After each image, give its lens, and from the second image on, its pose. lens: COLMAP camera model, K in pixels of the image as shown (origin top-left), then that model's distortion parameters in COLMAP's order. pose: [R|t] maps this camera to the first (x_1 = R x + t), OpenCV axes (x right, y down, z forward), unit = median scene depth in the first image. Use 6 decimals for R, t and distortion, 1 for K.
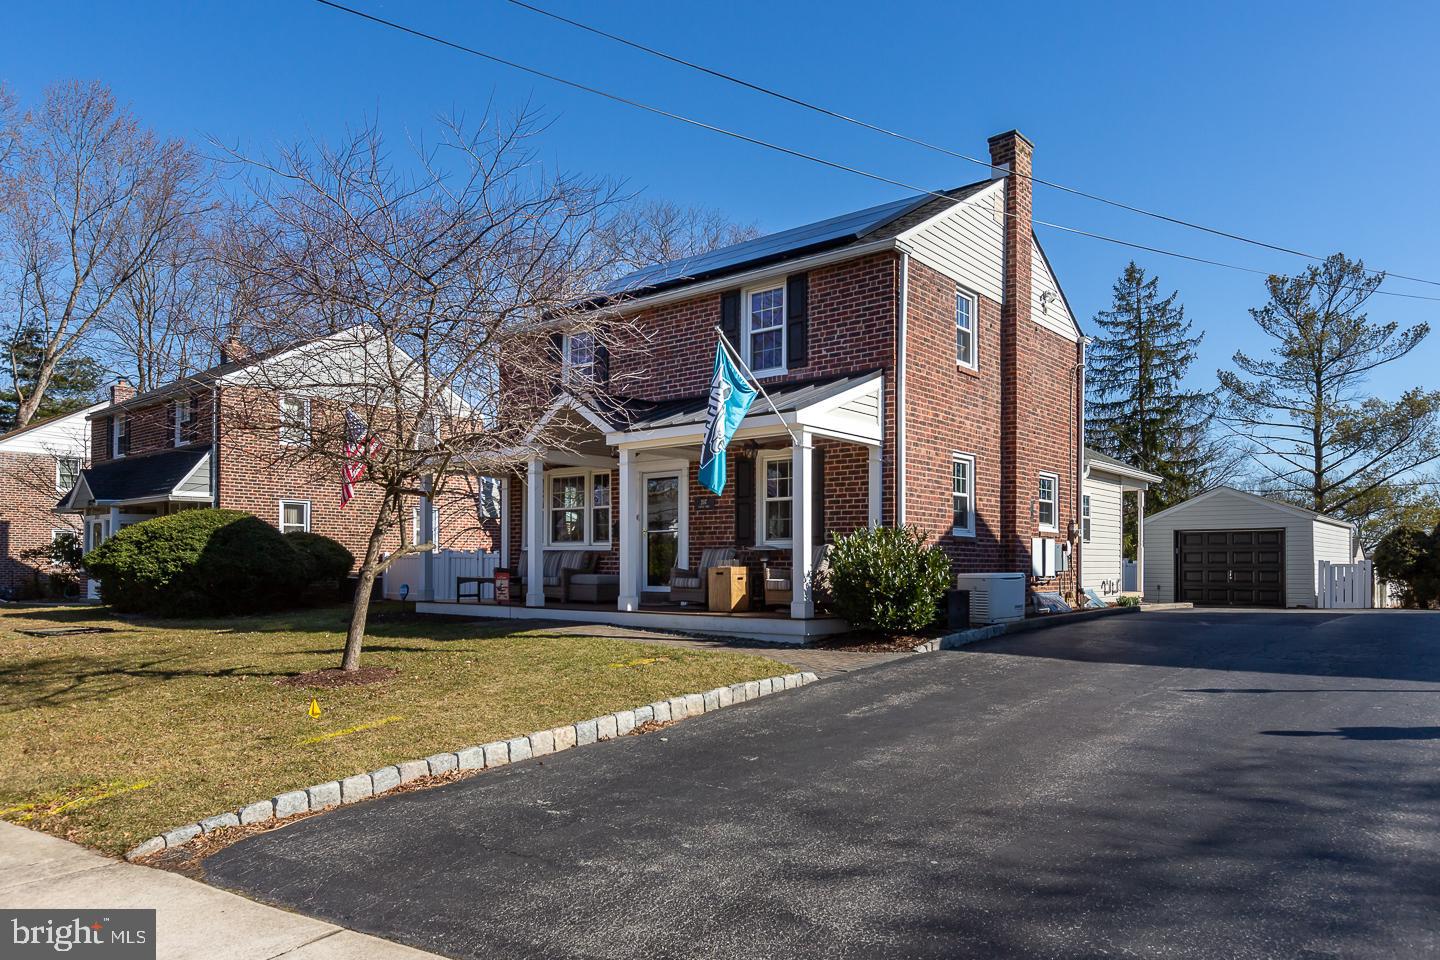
lens RADIAL K [[956.7, 0, 722.2], [0, 956.7, 483.2], [0, 0, 1]] dist [-0.002321, -0.000453]
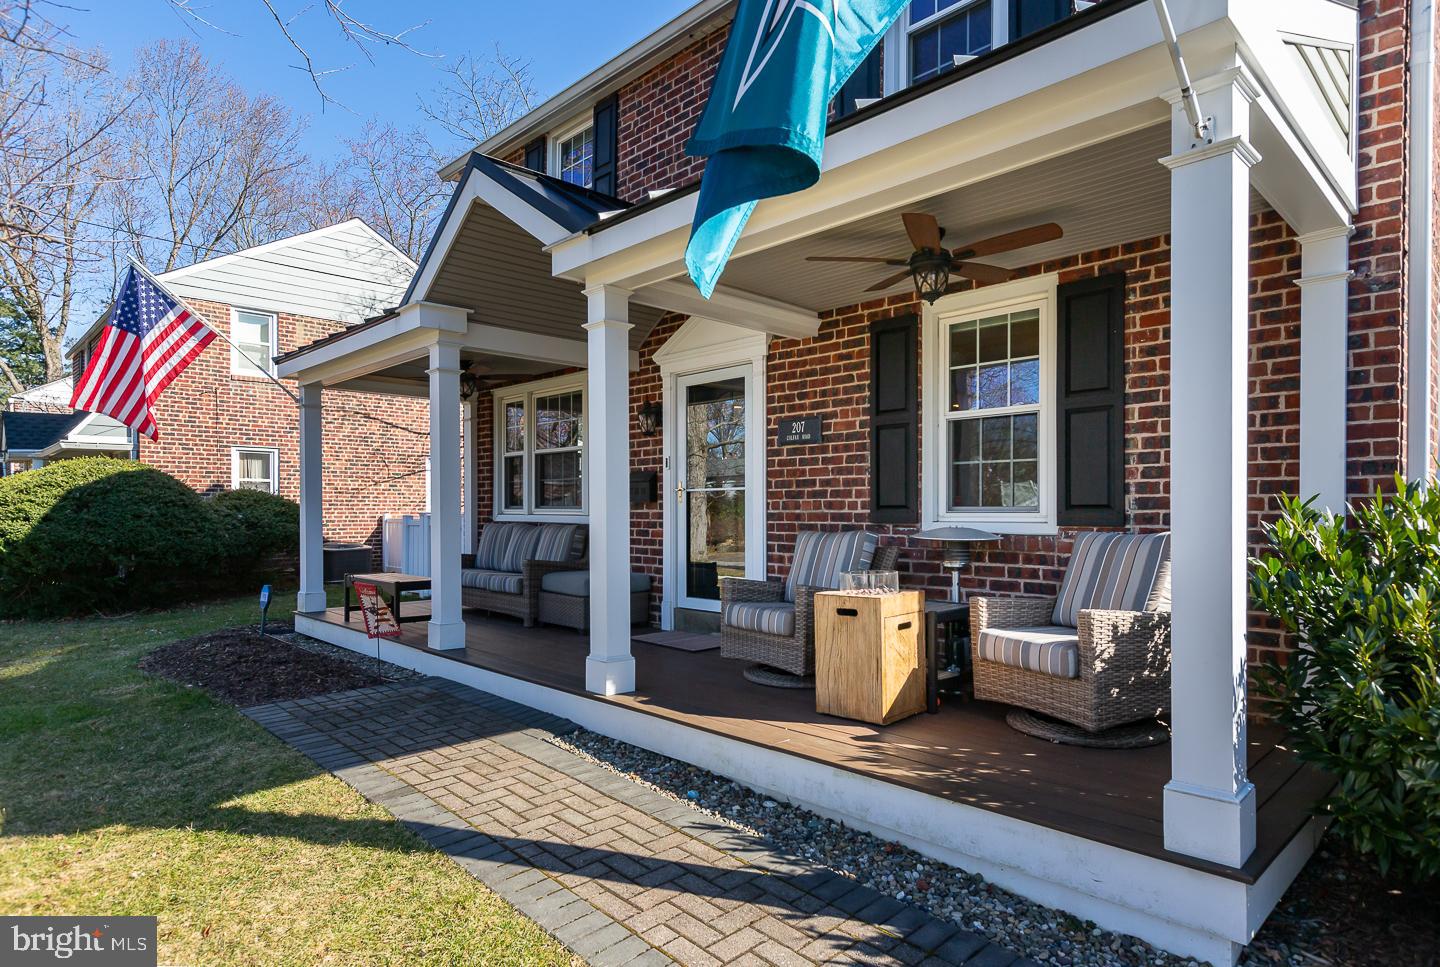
lens RADIAL K [[815.0, 0, 720.5], [0, 815.0, 494.1], [0, 0, 1]] dist [-0.032587, -0.000336]
pose [[0.994211, -0.003184, -0.107397, -0.014750], [0.010004, 0.997962, 0.063029, 0.027165], [0.106978, -0.063738, 0.992216, 0.612478]]
